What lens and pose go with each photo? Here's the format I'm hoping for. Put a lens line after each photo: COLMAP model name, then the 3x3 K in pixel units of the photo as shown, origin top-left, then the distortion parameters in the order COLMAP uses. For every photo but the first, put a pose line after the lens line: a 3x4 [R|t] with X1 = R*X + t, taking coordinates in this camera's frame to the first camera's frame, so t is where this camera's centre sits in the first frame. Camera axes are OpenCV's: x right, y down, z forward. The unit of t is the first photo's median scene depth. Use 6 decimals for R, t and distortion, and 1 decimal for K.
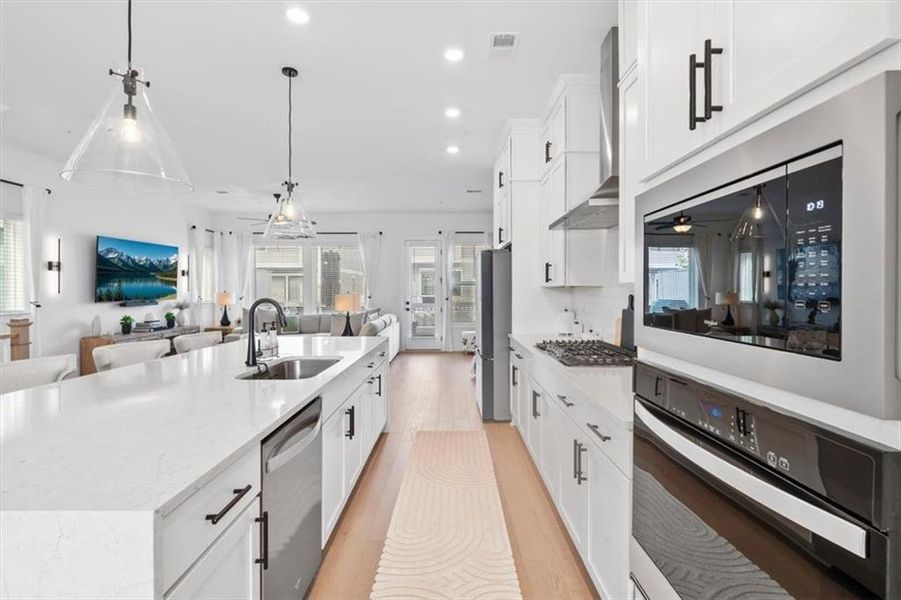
lens RADIAL K [[403.9, 0, 449.9], [0, 403.9, 294.3], [0, 0, 1]] dist [-0.009527, -0.000182]
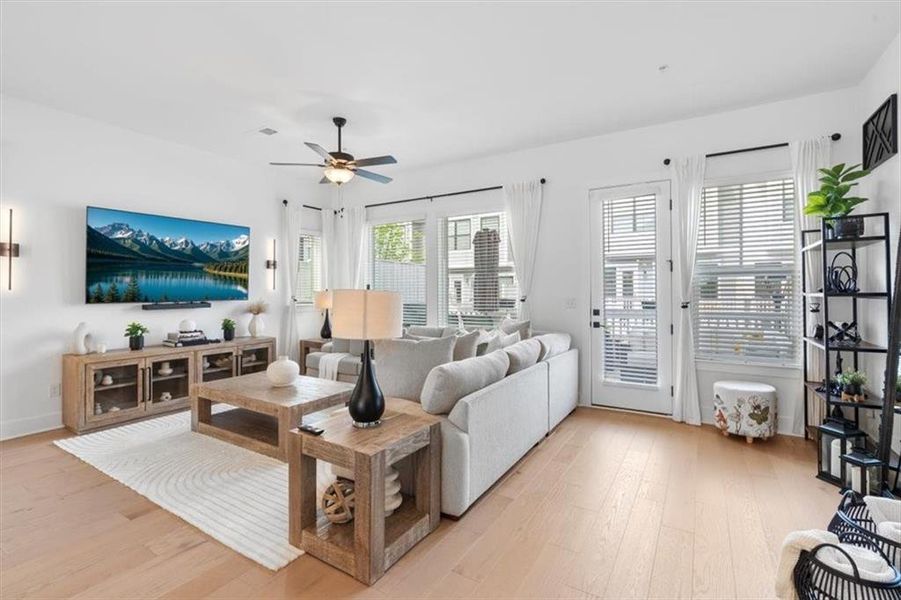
lens RADIAL K [[414.5, 0, 455.2], [0, 414.5, 284.5], [0, 0, 1]] dist [0.014641, -0.000239]
pose [[0.857932, -0.002816, -0.513756, 0.014422], [-0.006489, 0.999846, -0.016317, -0.004153], [0.513723, 0.017333, 0.857781, 0.563423]]
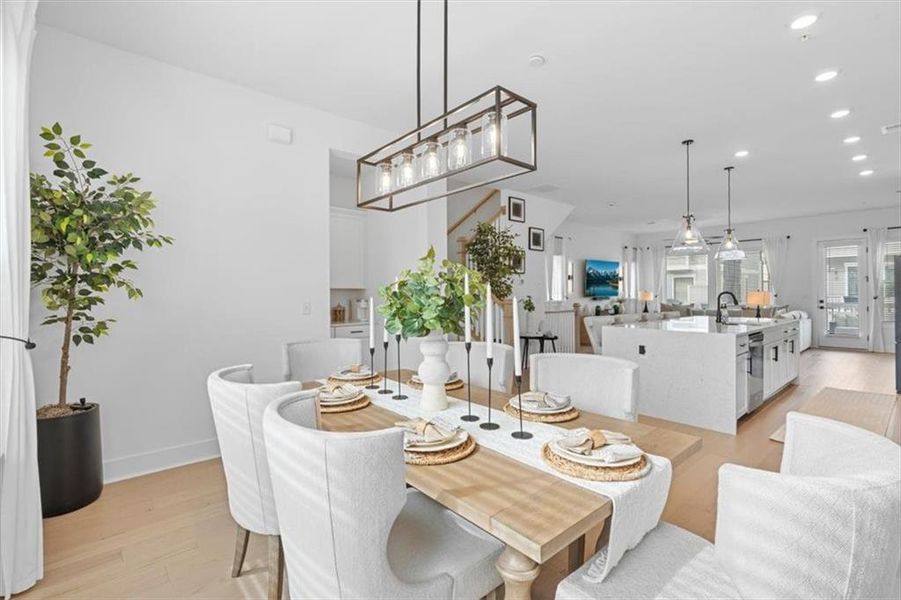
lens RADIAL K [[403.9, 0, 449.9], [0, 403.9, 294.3], [0, 0, 1]] dist [-0.009527, -0.000182]
pose [[0.650746, -0.000004, -0.759295, 0.068462], [-0.002734, 0.999994, -0.002349, 0.010427], [0.759290, 0.003604, 0.650742, -0.488527]]
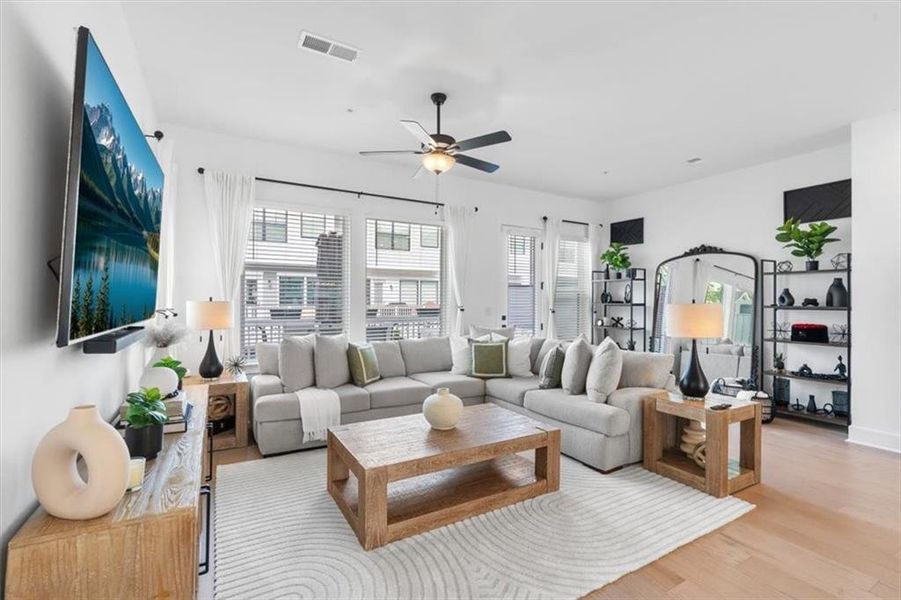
lens RADIAL K [[403.9, 0, 449.9], [0, 403.9, 294.3], [0, 0, 1]] dist [-0.009527, -0.000182]
pose [[0.856837, 0.016539, 0.515323, -0.649220], [-0.004423, 0.999684, -0.024730, -0.000444], [-0.515569, 0.018910, 0.856639, 0.571683]]
